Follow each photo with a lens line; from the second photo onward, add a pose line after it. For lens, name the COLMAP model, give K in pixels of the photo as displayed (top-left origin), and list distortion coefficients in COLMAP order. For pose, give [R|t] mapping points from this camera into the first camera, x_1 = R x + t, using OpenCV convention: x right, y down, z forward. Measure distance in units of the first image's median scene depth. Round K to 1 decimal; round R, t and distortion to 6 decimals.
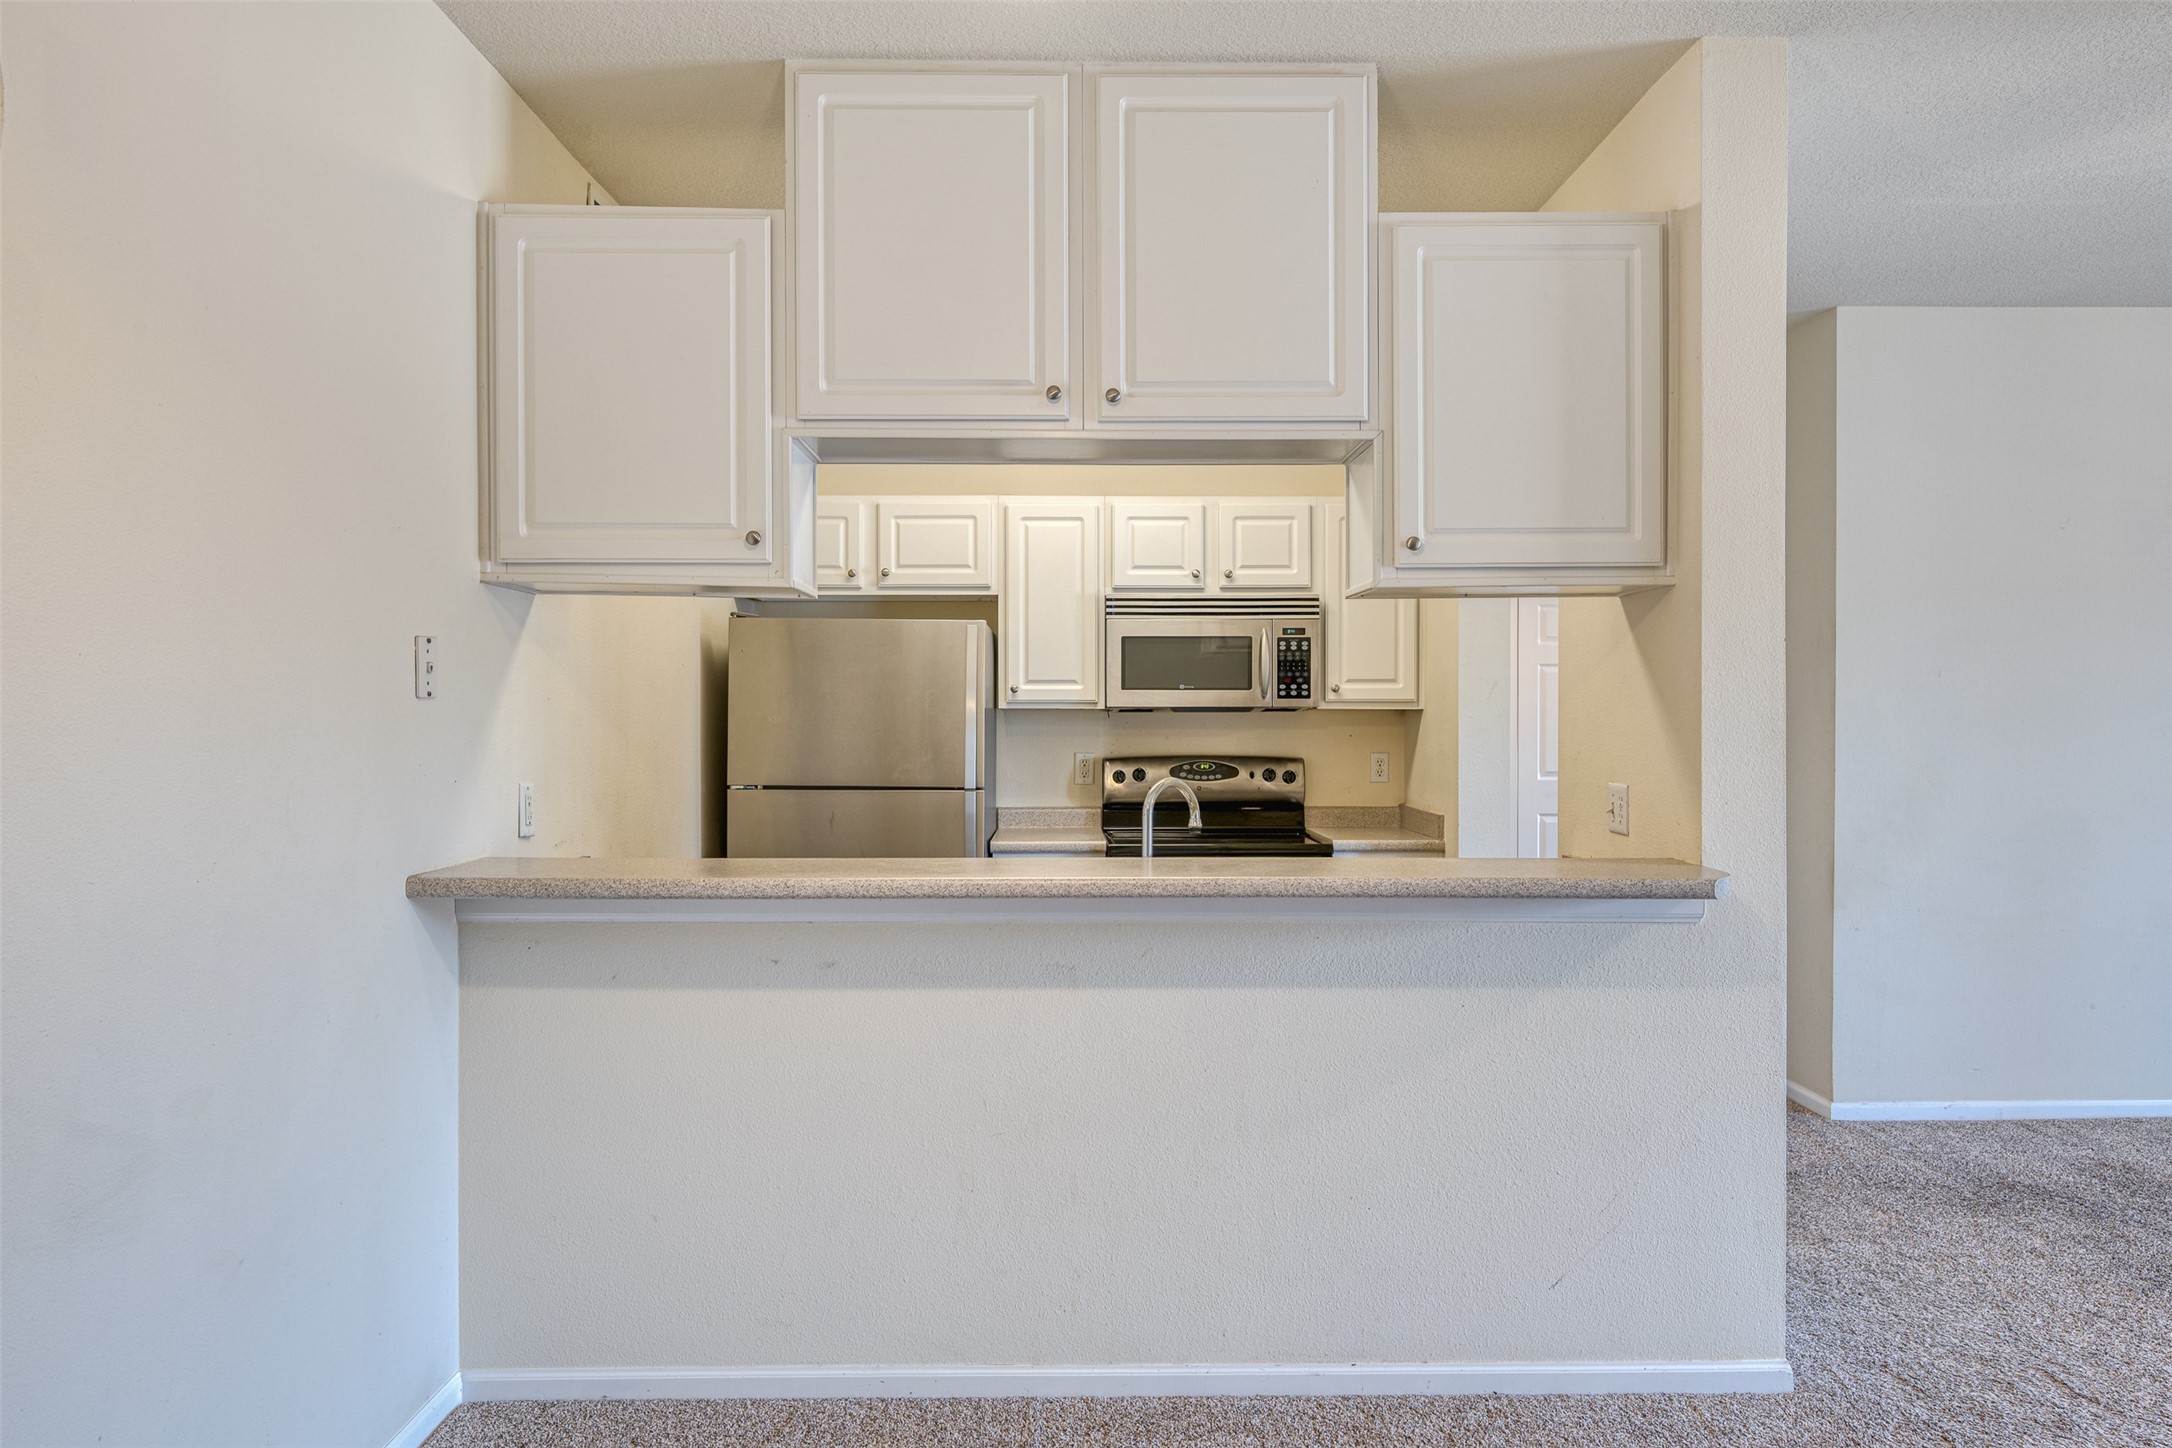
lens RADIAL K [[1466.3, 0, 1095.2], [0, 1466.3, 727.9], [0, 0, 1]] dist [-0.002038, 0.000954]
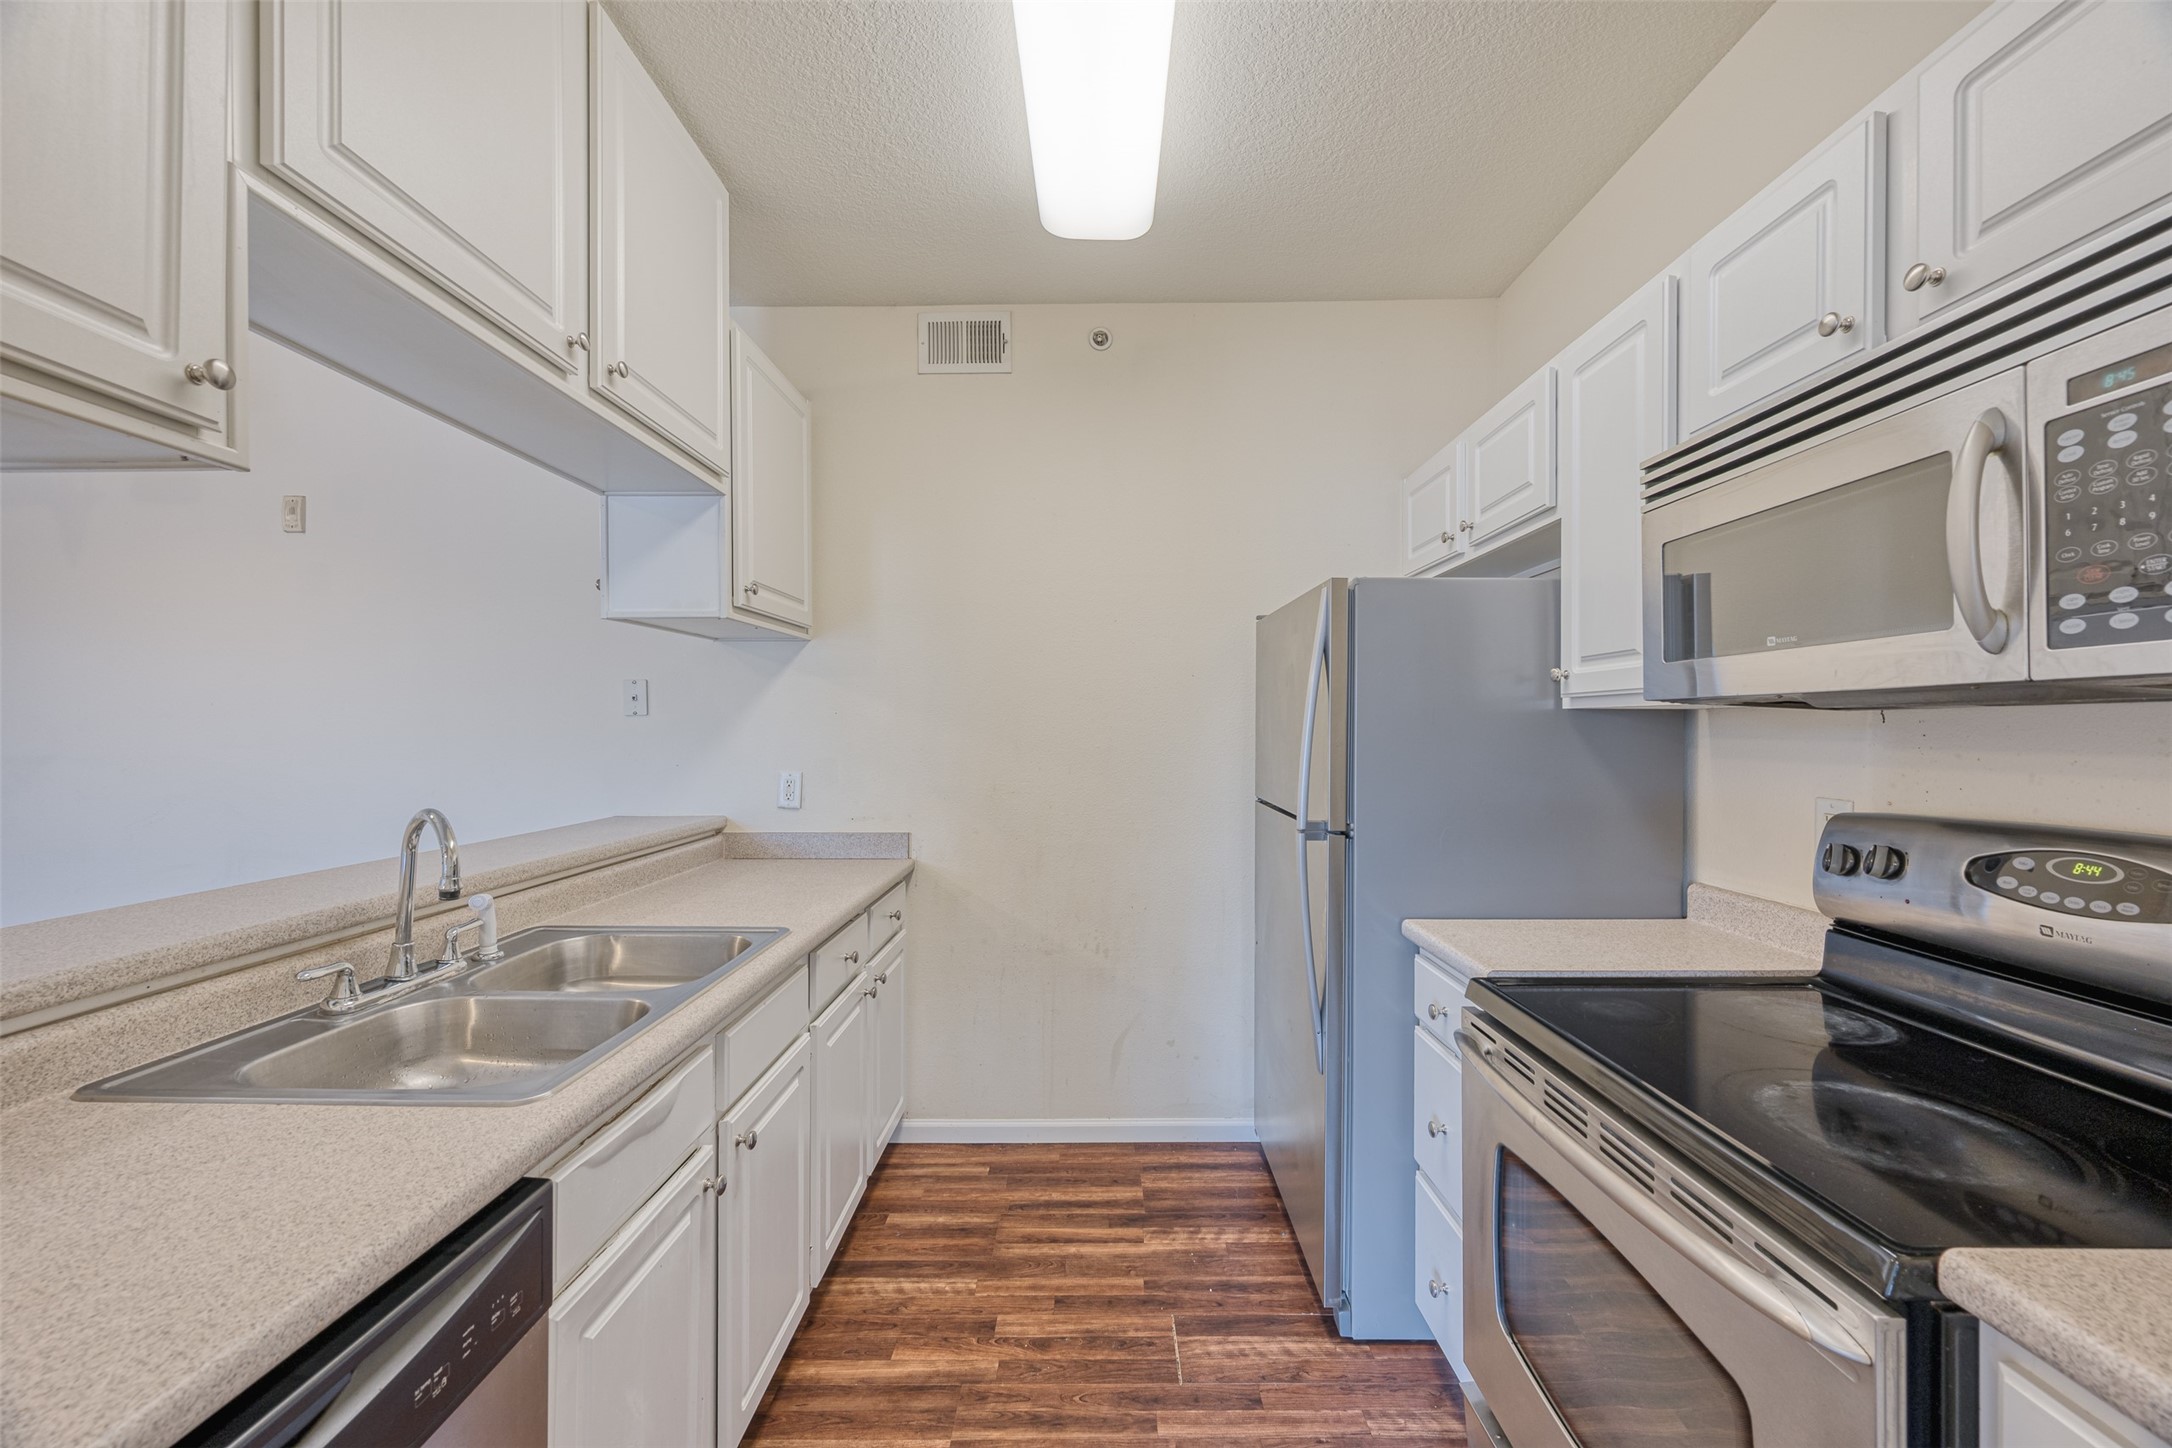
lens RADIAL K [[854.8, 0, 1101.0], [0, 854.8, 723.6], [0, 0, 1]] dist [-0.000807, 0.000000]
pose [[-0.008428, -0.005094, -0.999952, 0.338466], [-0.004234, 0.999978, -0.005059, -0.005709], [0.999956, 0.004191, -0.008449, 0.991922]]
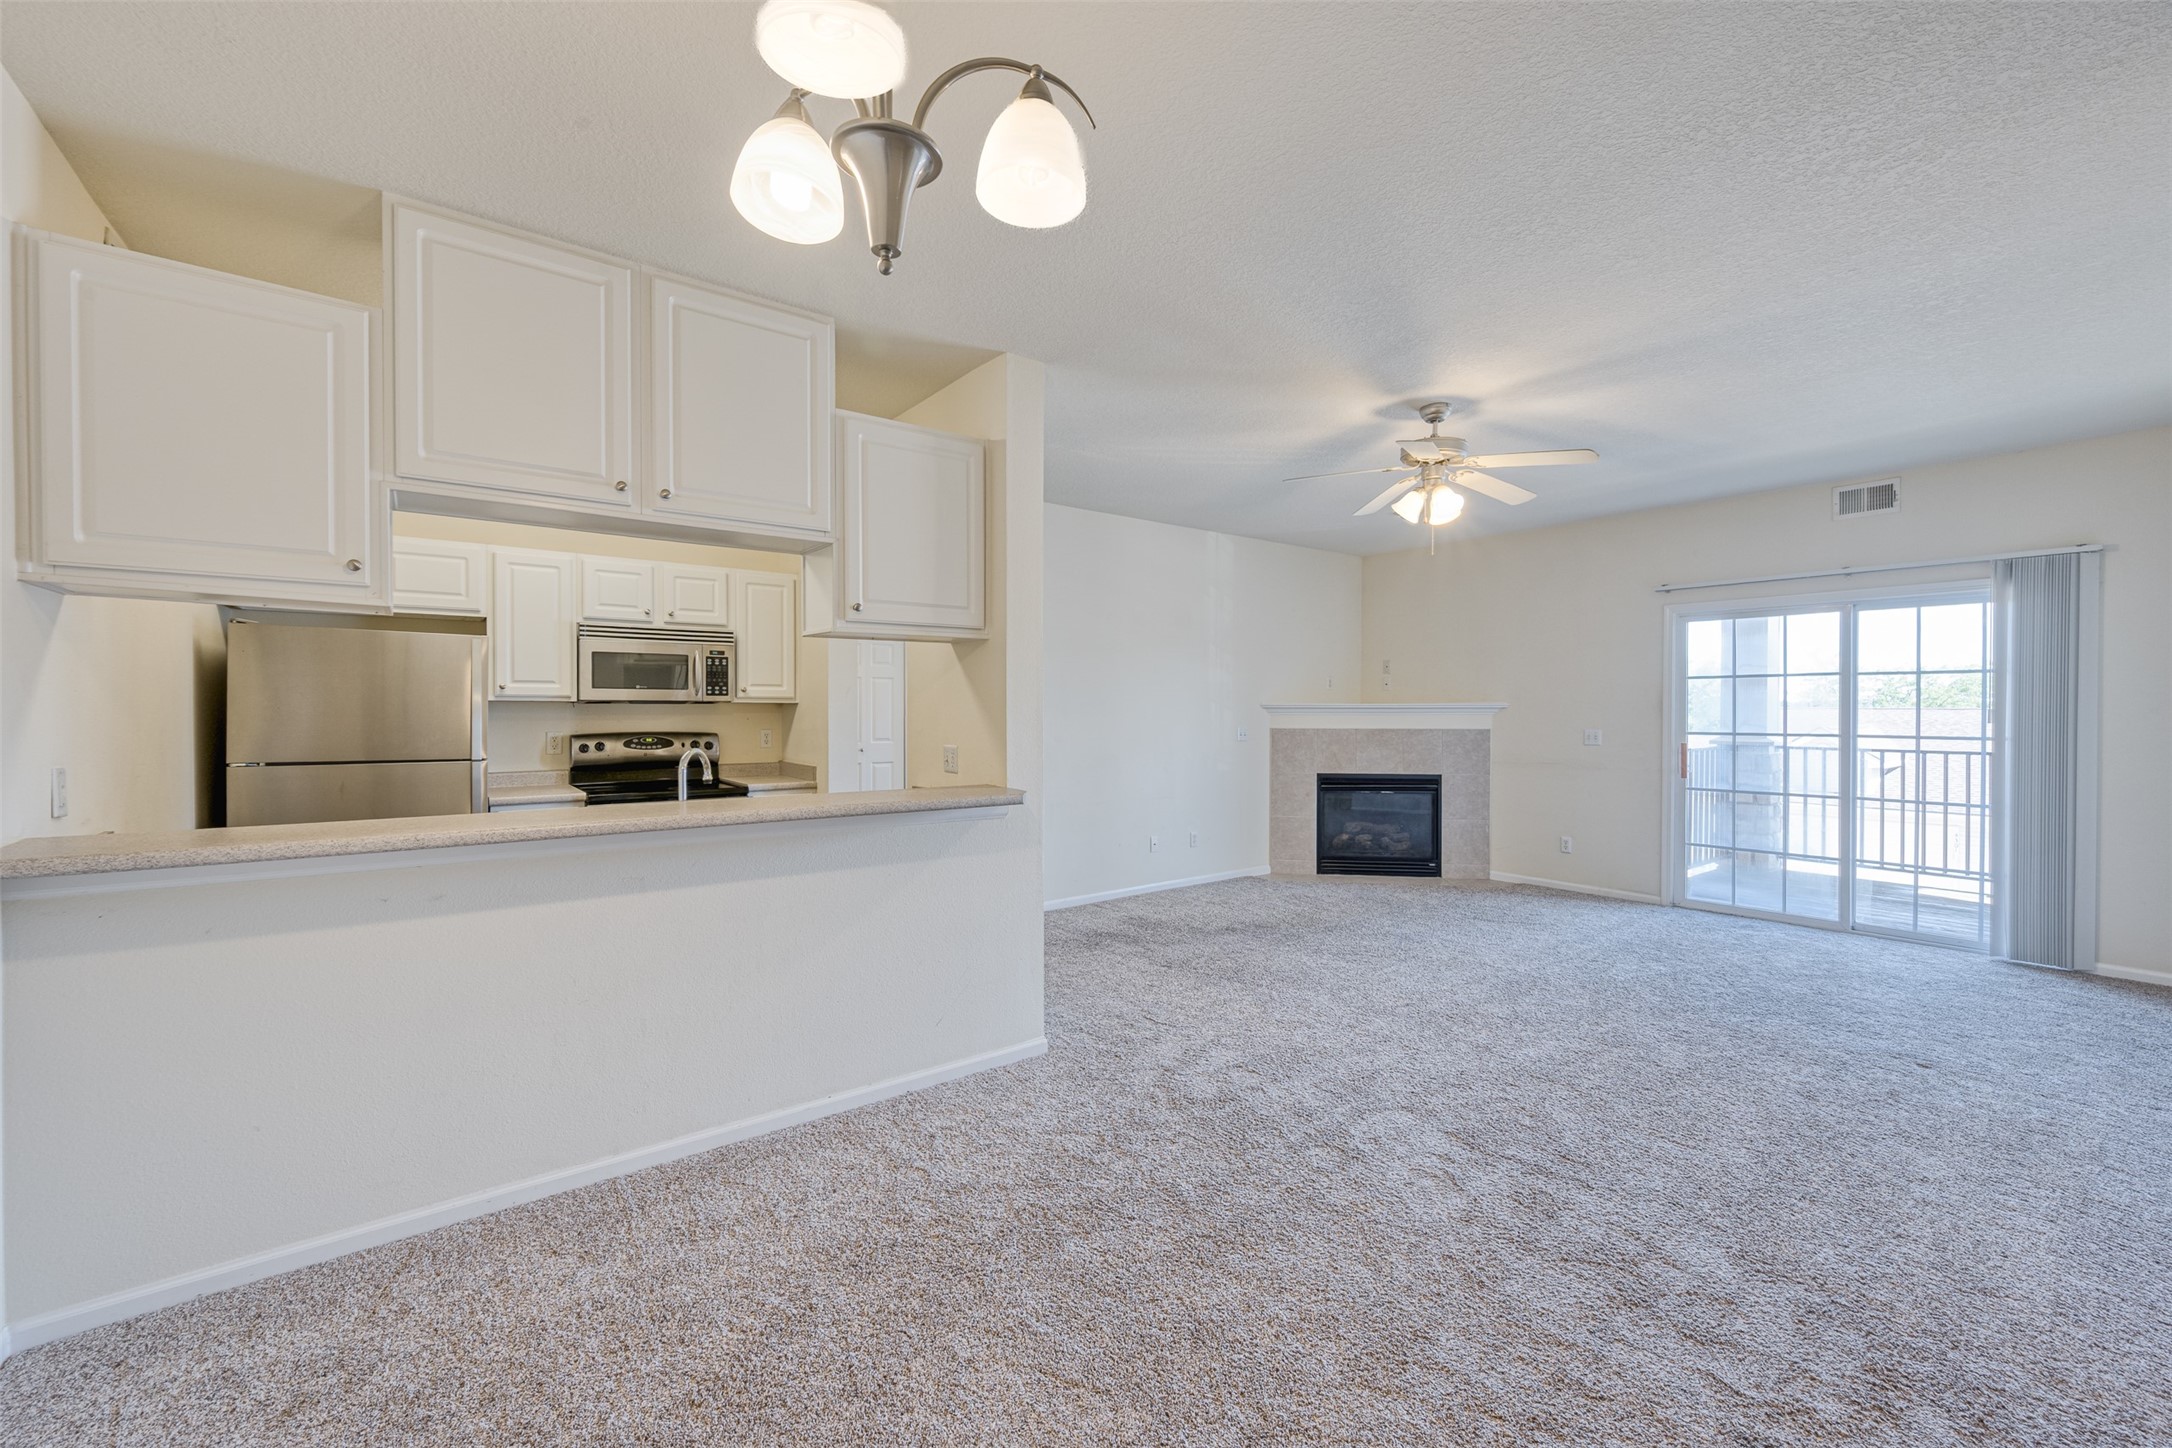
lens RADIAL K [[866.3, 0, 1090.7], [0, 866.3, 714.9], [0, 0, 1]] dist [0.000655, -0.000023]
pose [[0.803449, -0.002025, 0.595370, -0.114450], [0.000226, 0.999995, 0.003096, -0.002608], [-0.595374, -0.002353, 0.803446, 0.020353]]
